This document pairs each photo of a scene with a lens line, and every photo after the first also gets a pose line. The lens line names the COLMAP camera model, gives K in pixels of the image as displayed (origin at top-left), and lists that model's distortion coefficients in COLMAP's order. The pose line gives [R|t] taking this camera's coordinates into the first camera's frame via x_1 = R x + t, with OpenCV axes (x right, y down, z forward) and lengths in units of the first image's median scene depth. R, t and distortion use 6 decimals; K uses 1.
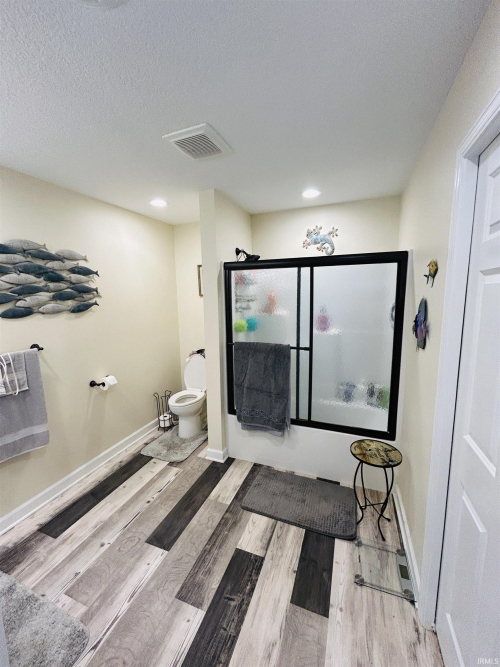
lens RADIAL K [[269.6, 0, 250.0], [0, 269.6, 333.5], [0, 0, 1]] dist [0.000892, 0.000067]
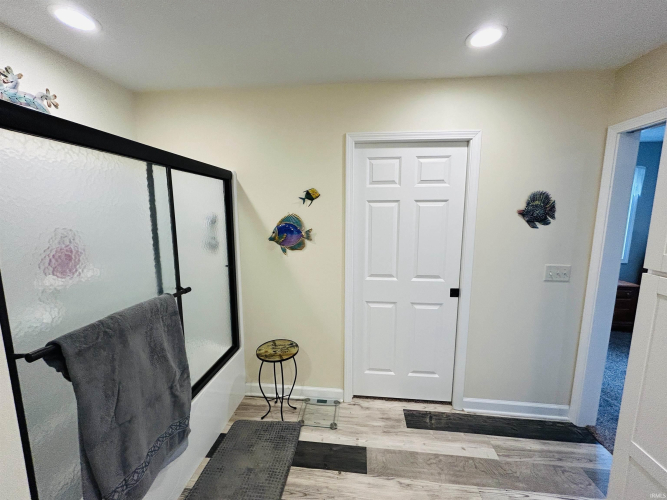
lens RADIAL K [[269.6, 0, 333.5], [0, 269.6, 250.0], [0, 0, 1]] dist [0.000892, 0.000067]
pose [[-0.260794, -0.121204, 0.957756, -0.640177], [0.139882, 0.976873, 0.161713, -0.123090], [-0.955206, 0.176147, -0.237809, 0.982300]]
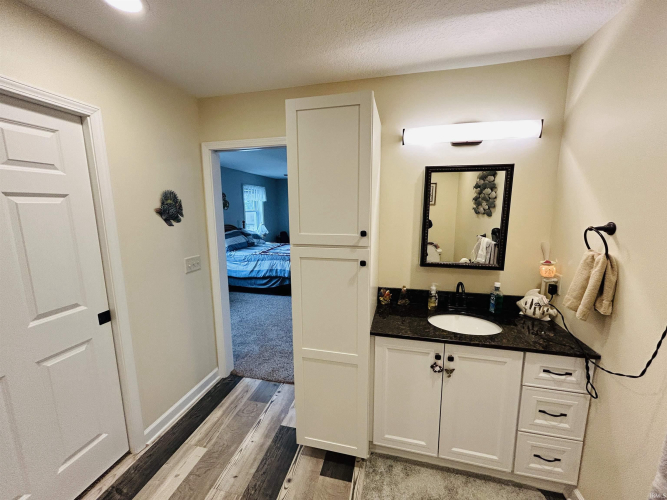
lens RADIAL K [[269.6, 0, 333.5], [0, 269.6, 250.0], [0, 0, 1]] dist [0.000892, 0.000067]
pose [[-0.990709, 0.044184, -0.128619, -0.329032], [0.004496, 0.955877, 0.293732, -0.151244], [0.135923, 0.290425, -0.947195, 1.116060]]
